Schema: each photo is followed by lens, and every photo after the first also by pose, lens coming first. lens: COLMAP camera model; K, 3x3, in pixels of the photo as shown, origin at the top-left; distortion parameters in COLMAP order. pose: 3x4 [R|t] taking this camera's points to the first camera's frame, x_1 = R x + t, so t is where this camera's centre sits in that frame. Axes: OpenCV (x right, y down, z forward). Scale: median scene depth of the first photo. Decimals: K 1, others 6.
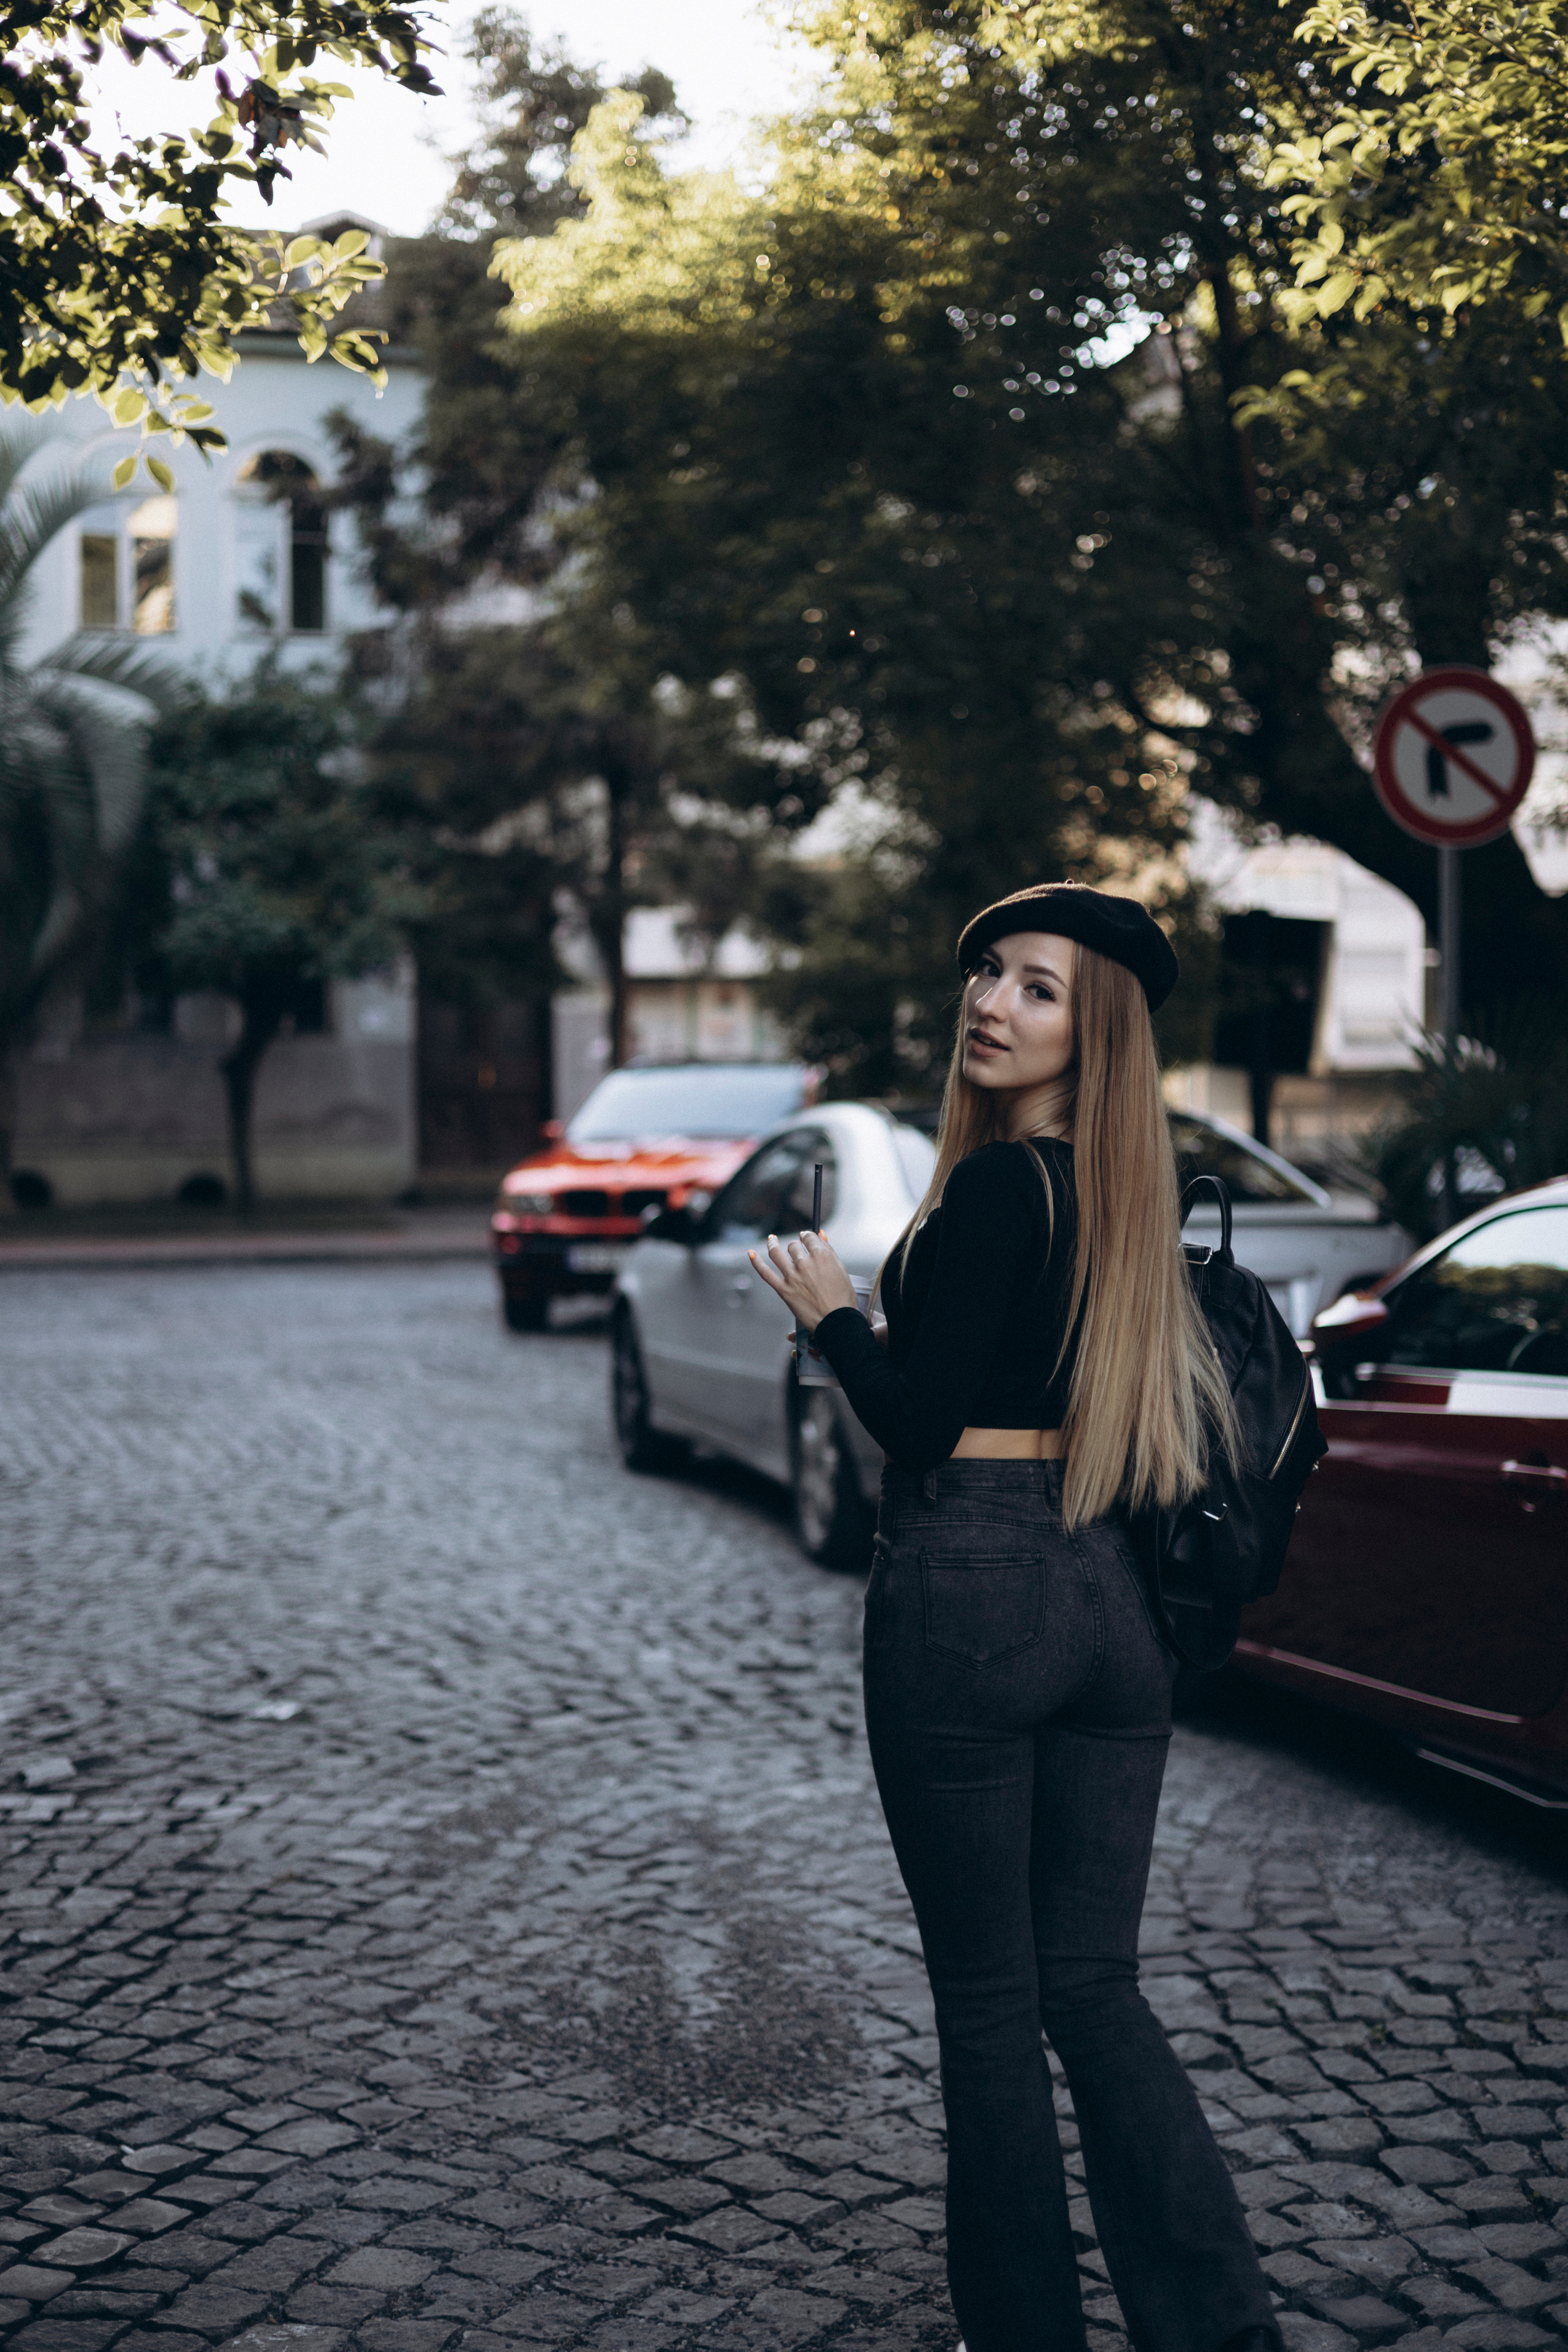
lens RADIAL K [[3237.6, 0, 832.4], [0, 3237.6, 1179.4], [0, 0, 1]] dist [0.080763, -0.340575]
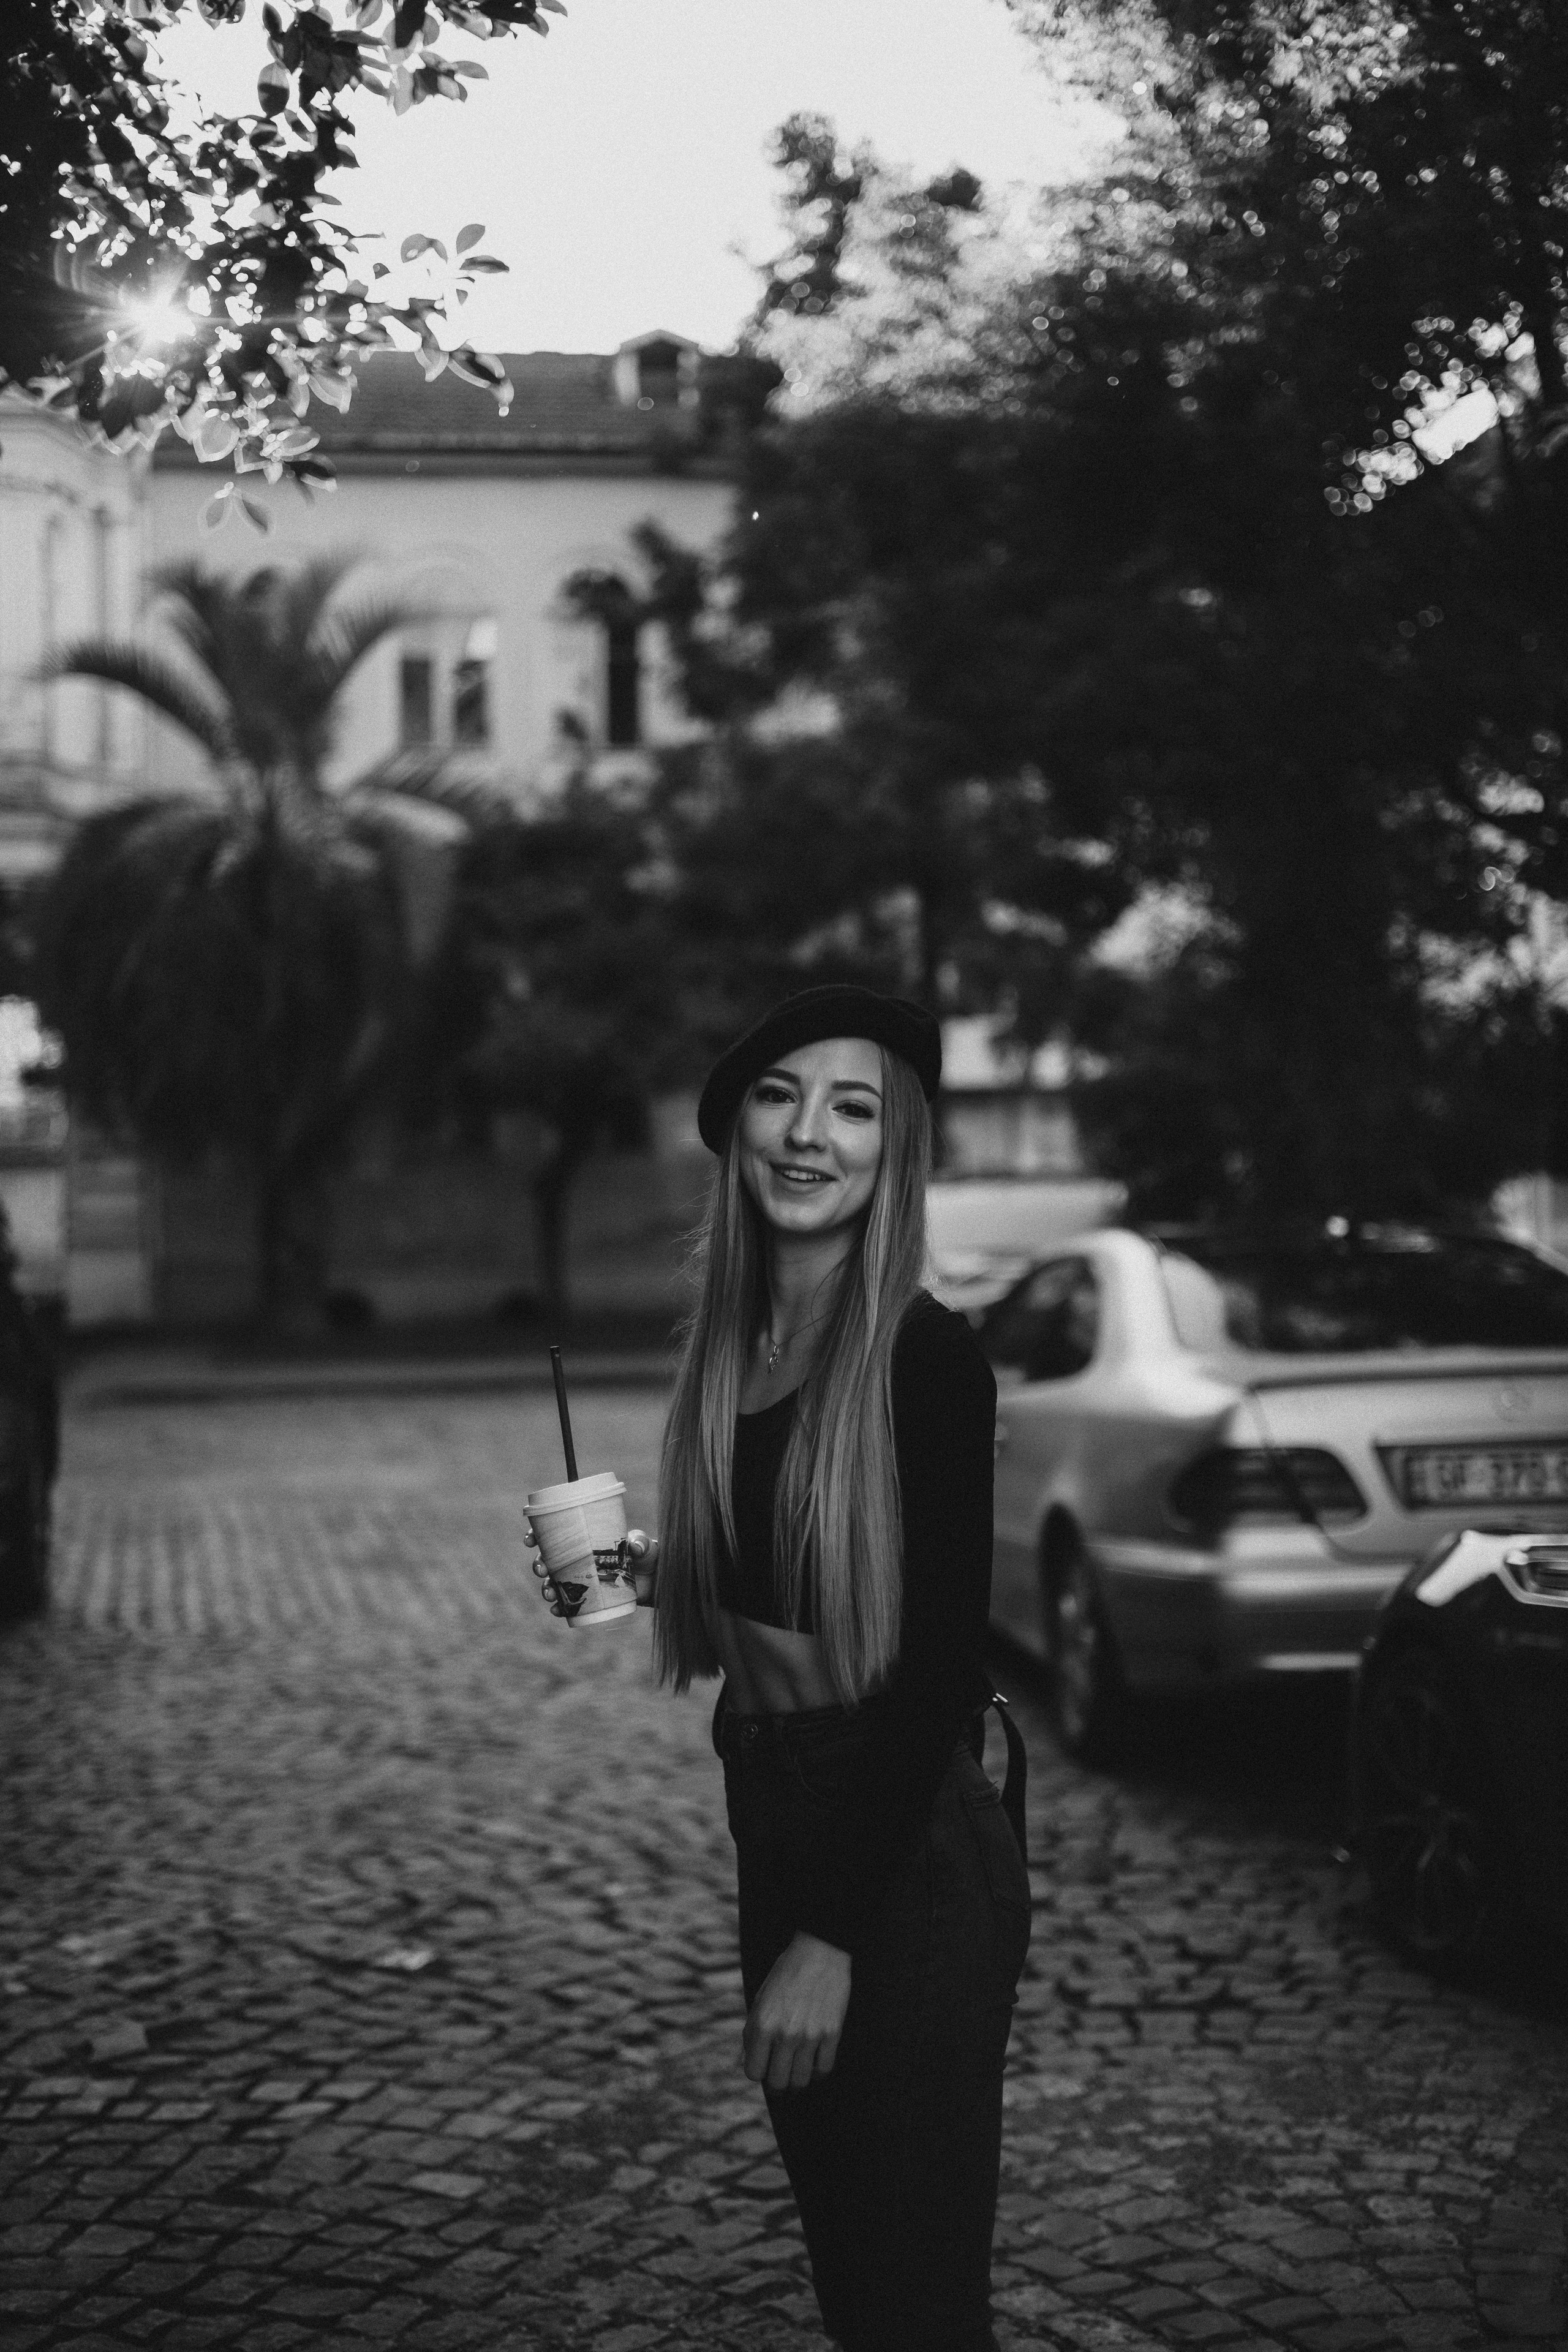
lens RADIAL K [[3237.6, 0, 832.4], [0, 3237.6, 1179.4], [0, 0, 1]] dist [0.080763, -0.340575]
pose [[0.994524, -0.010115, -0.104021, 0.025692], [0.006545, 0.999380, -0.034600, -0.008757], [0.104307, 0.033729, 0.993973, 0.136320]]
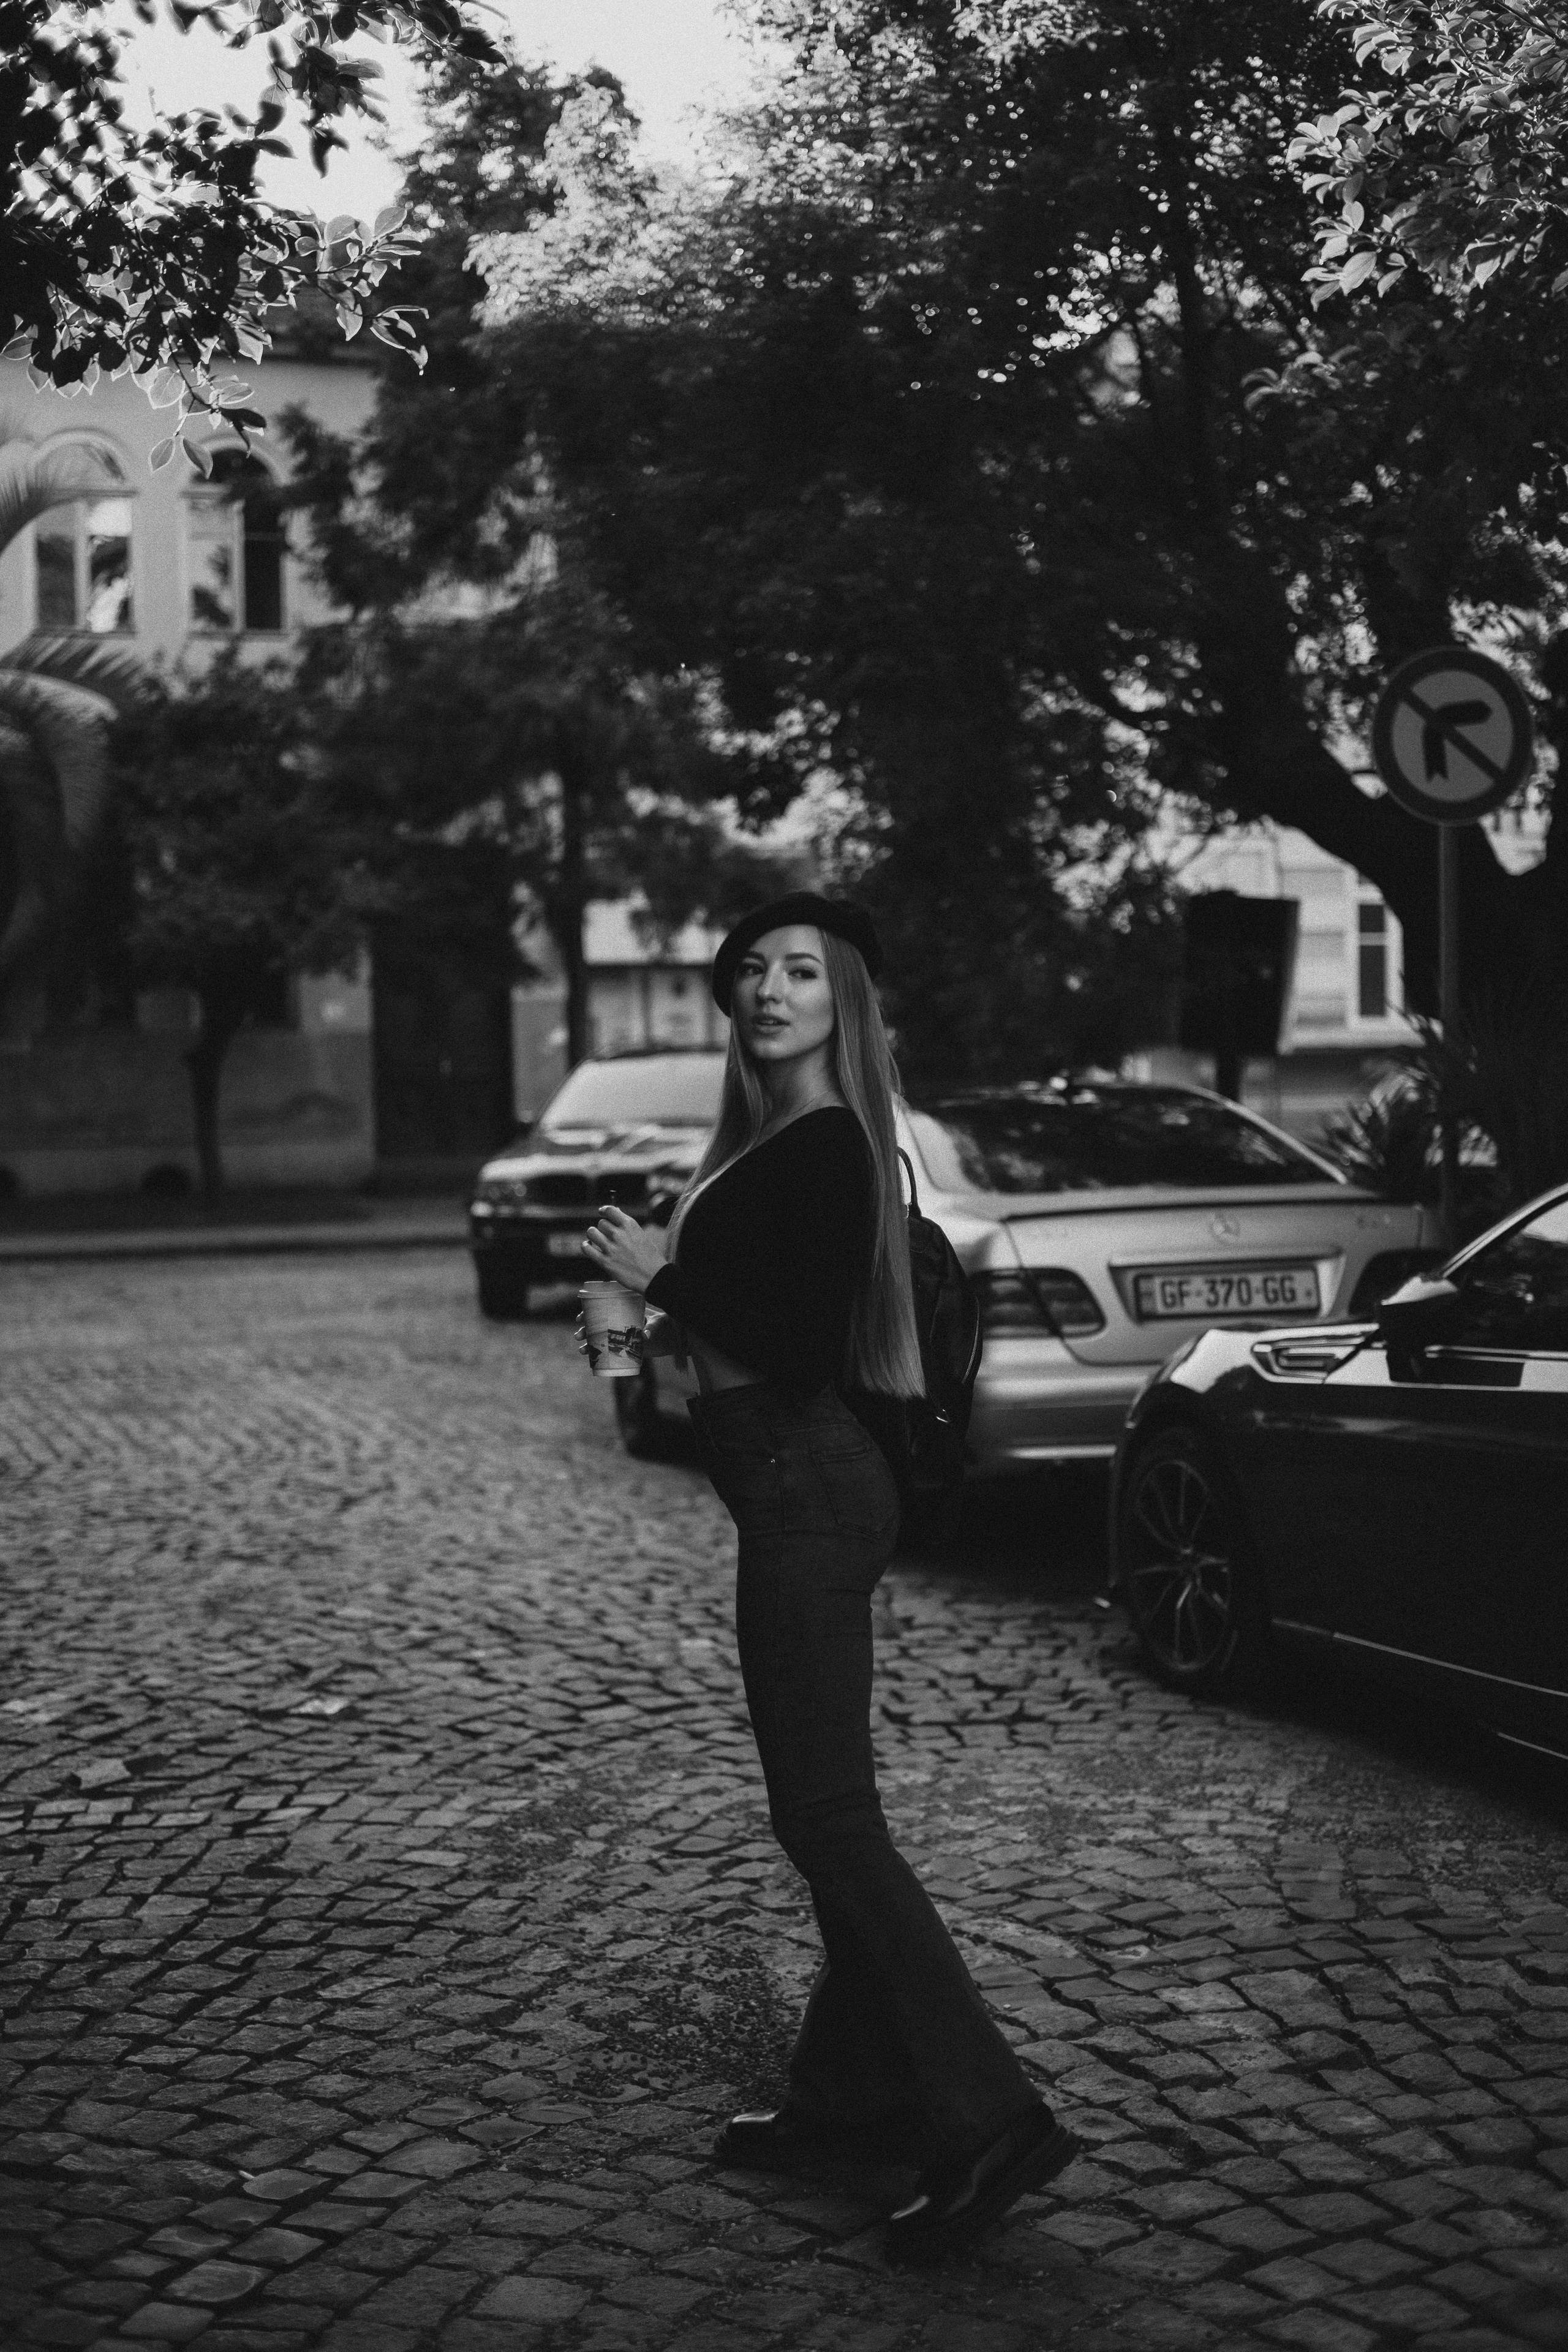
lens RADIAL K [[3166.4, 0, 838.0], [0, 3166.4, 1177.0], [0, 0, 1]] dist [0.079969, -0.334530]
pose [[0.999711, -0.012228, 0.020704, -0.027939], [0.012135, 0.999916, 0.004604, -0.000544], [-0.020758, -0.004352, 0.999775, 0.024897]]
